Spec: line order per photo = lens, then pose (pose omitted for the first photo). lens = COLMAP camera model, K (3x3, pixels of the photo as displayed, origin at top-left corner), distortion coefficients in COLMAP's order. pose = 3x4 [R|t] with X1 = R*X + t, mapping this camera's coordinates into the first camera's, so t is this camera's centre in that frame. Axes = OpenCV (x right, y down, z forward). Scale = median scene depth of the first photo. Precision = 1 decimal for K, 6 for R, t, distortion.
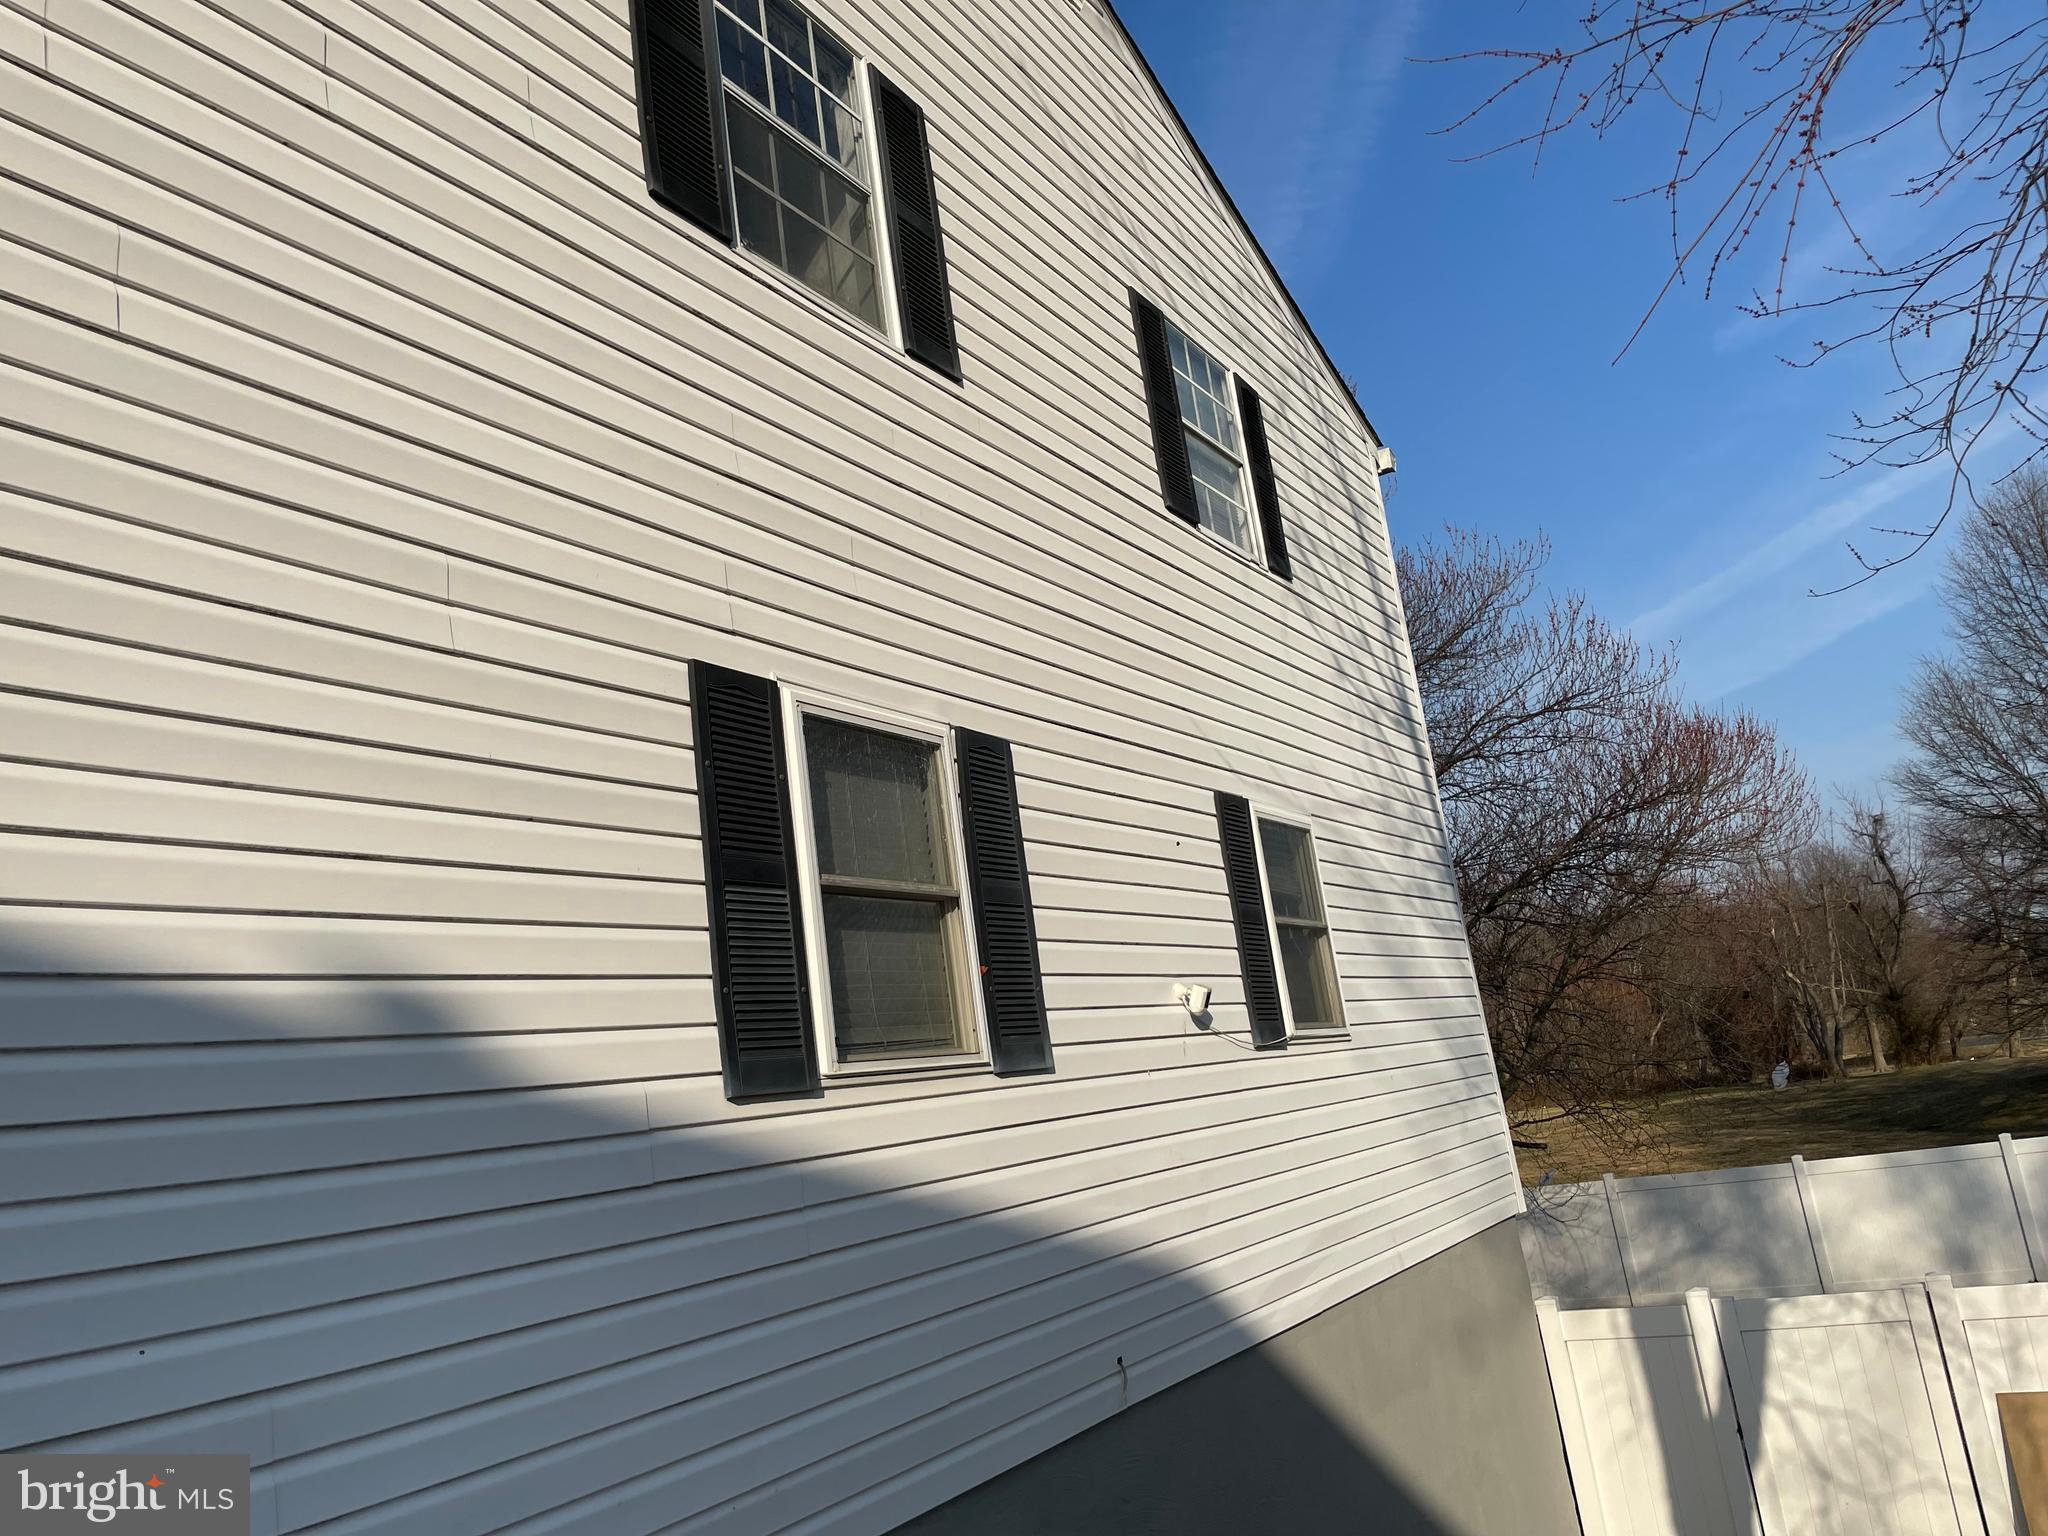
lens RADIAL K [[1525.8, 0, 1024.0], [0, 1525.8, 768.0], [0, 0, 1]] dist [-0.001042, -0.007382]
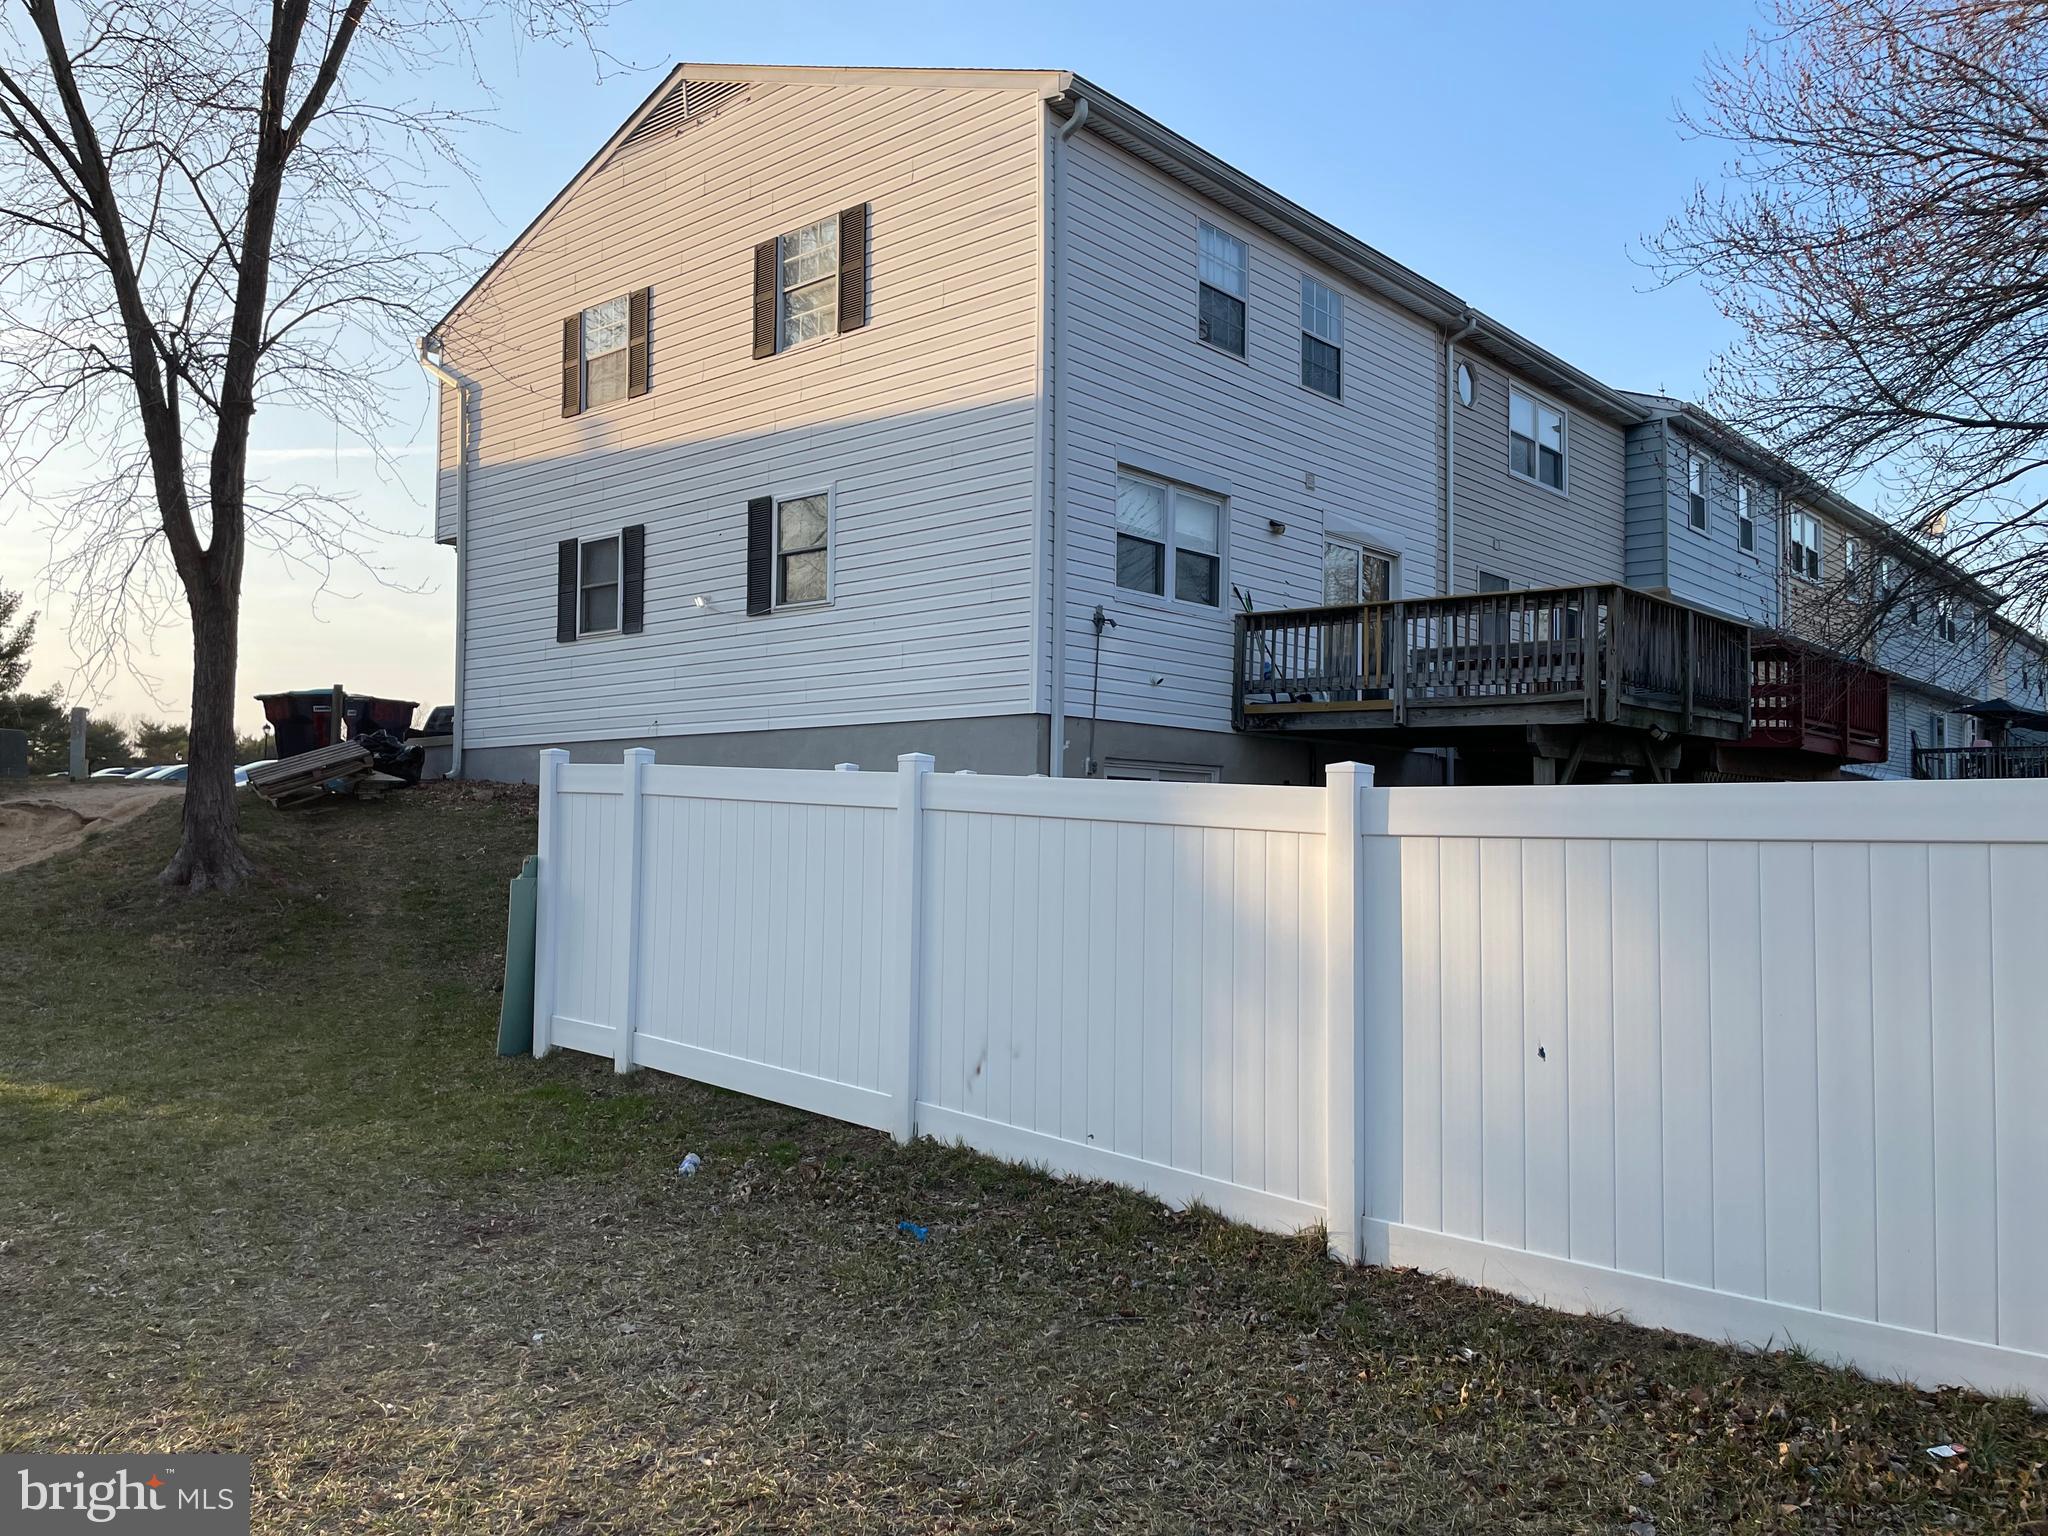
lens RADIAL K [[1547.9, 0, 1024.0], [0, 1547.9, 768.0], [0, 0, 1]] dist [0.006960, -0.002587]
pose [[-0.173825, 0.101633, -0.979518, 3.010346], [0.239708, 0.969110, 0.058014, 0.468475], [0.955157, -0.224714, -0.192817, 2.288338]]
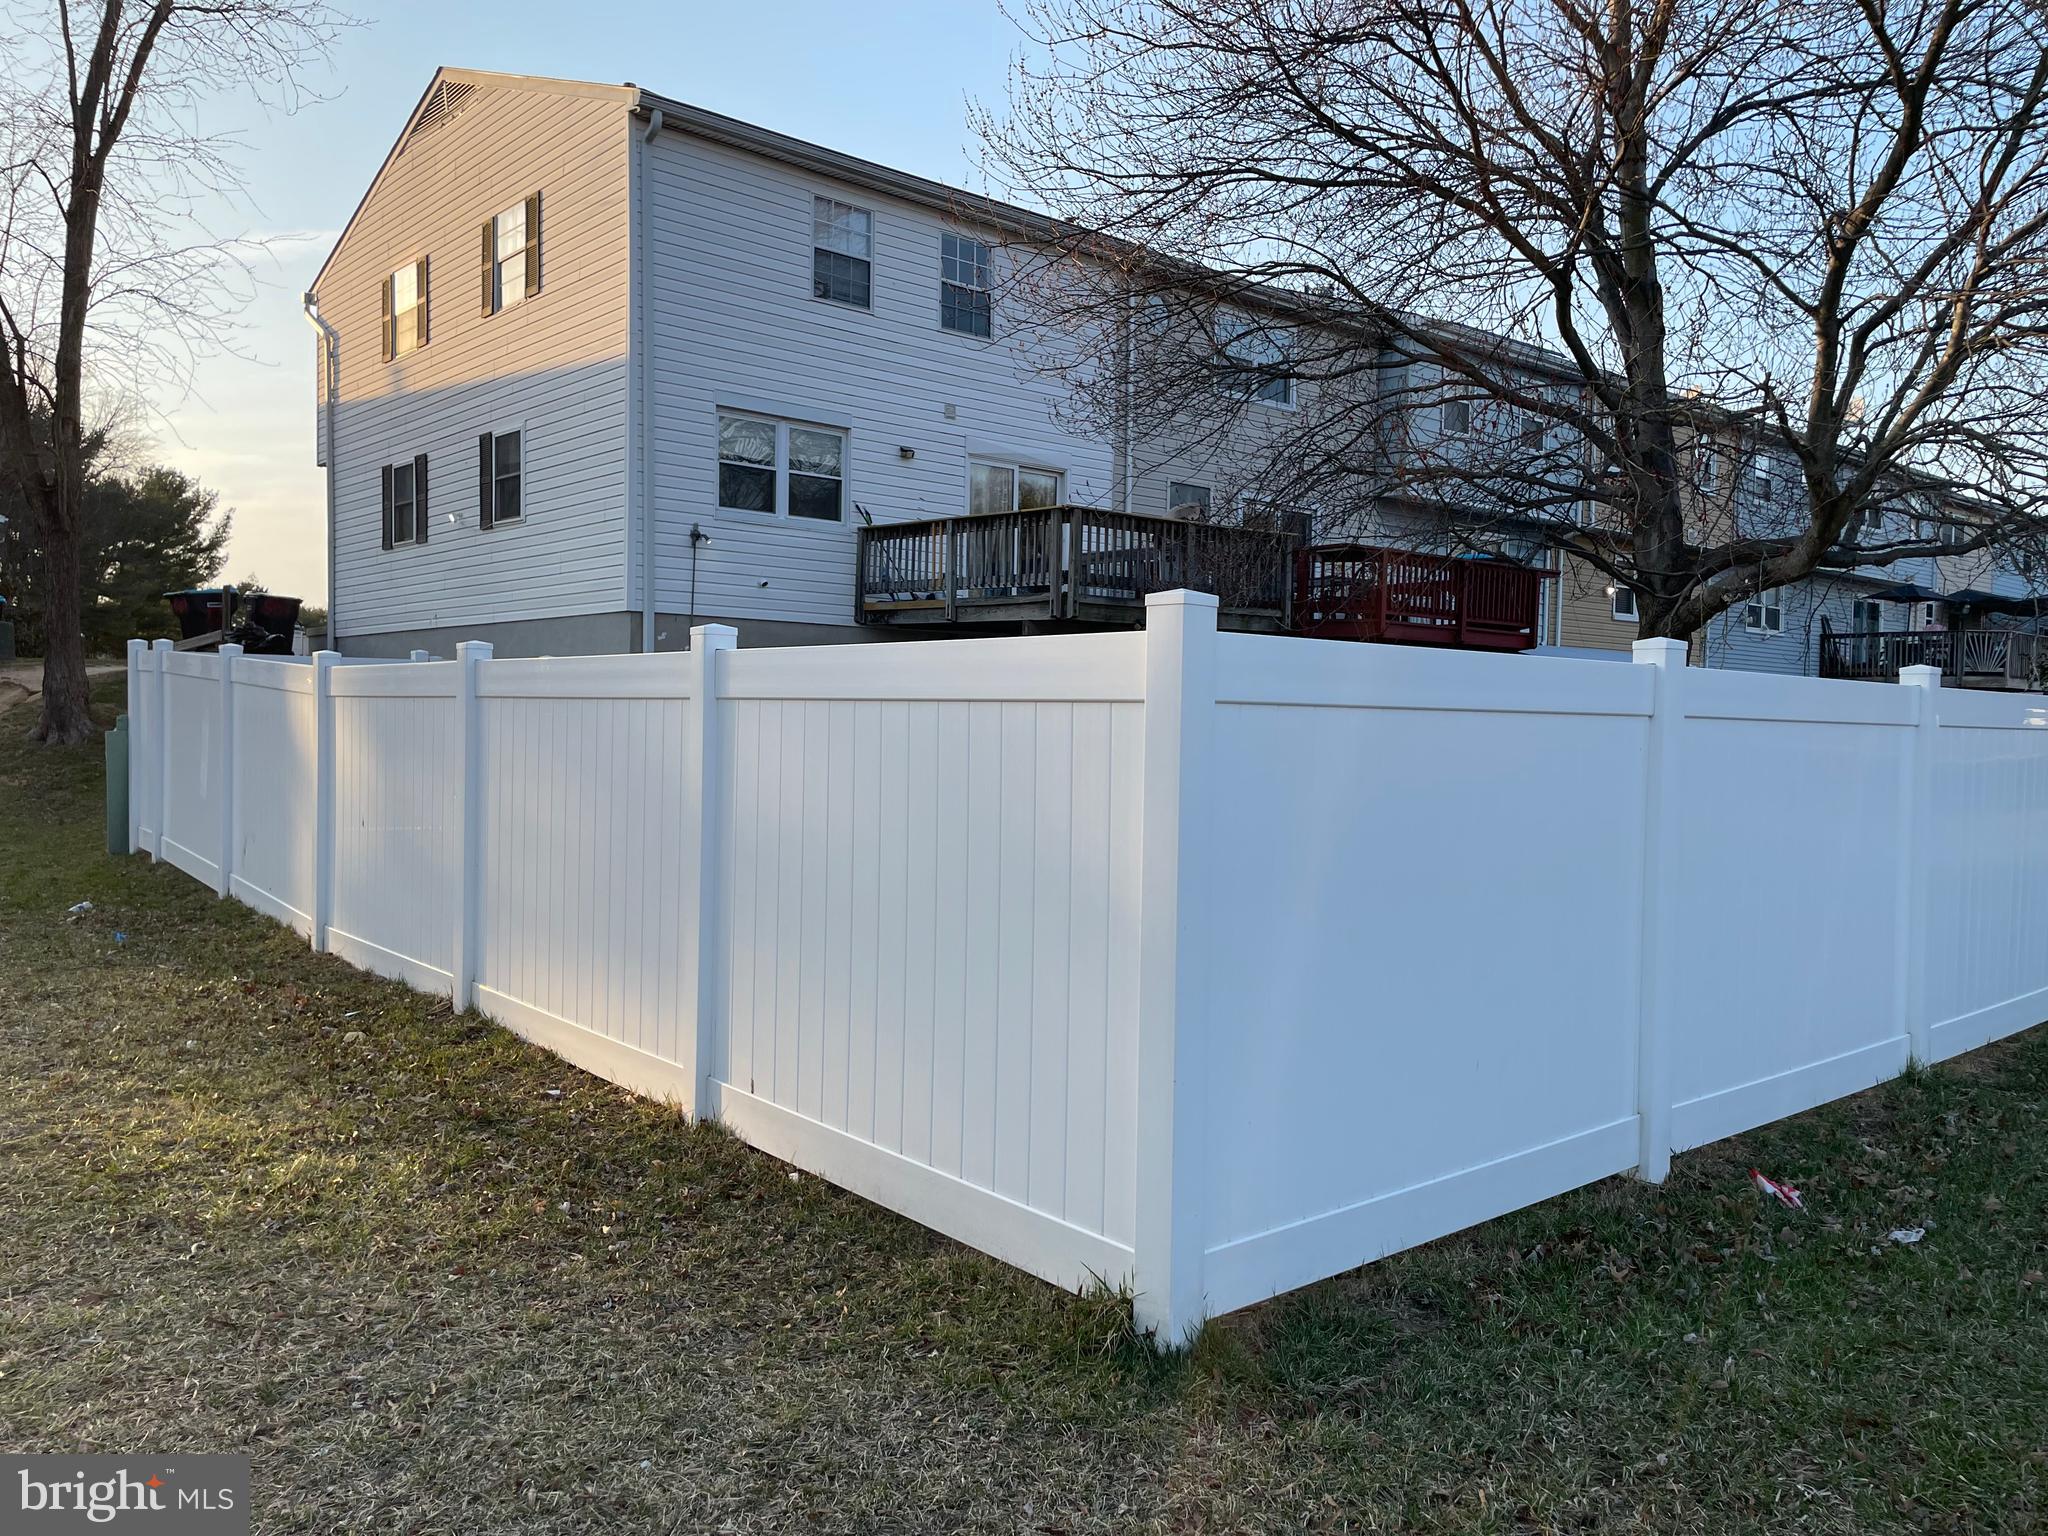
lens RADIAL K [[1525.8, 0, 1024.0], [0, 1525.8, 768.0], [0, 0, 1]] dist [-0.001042, -0.007382]
pose [[-0.289034, 0.171226, -0.941882, 3.290215], [0.240663, 0.965274, 0.101627, 0.714816], [0.926575, -0.197302, -0.320204, 3.499164]]
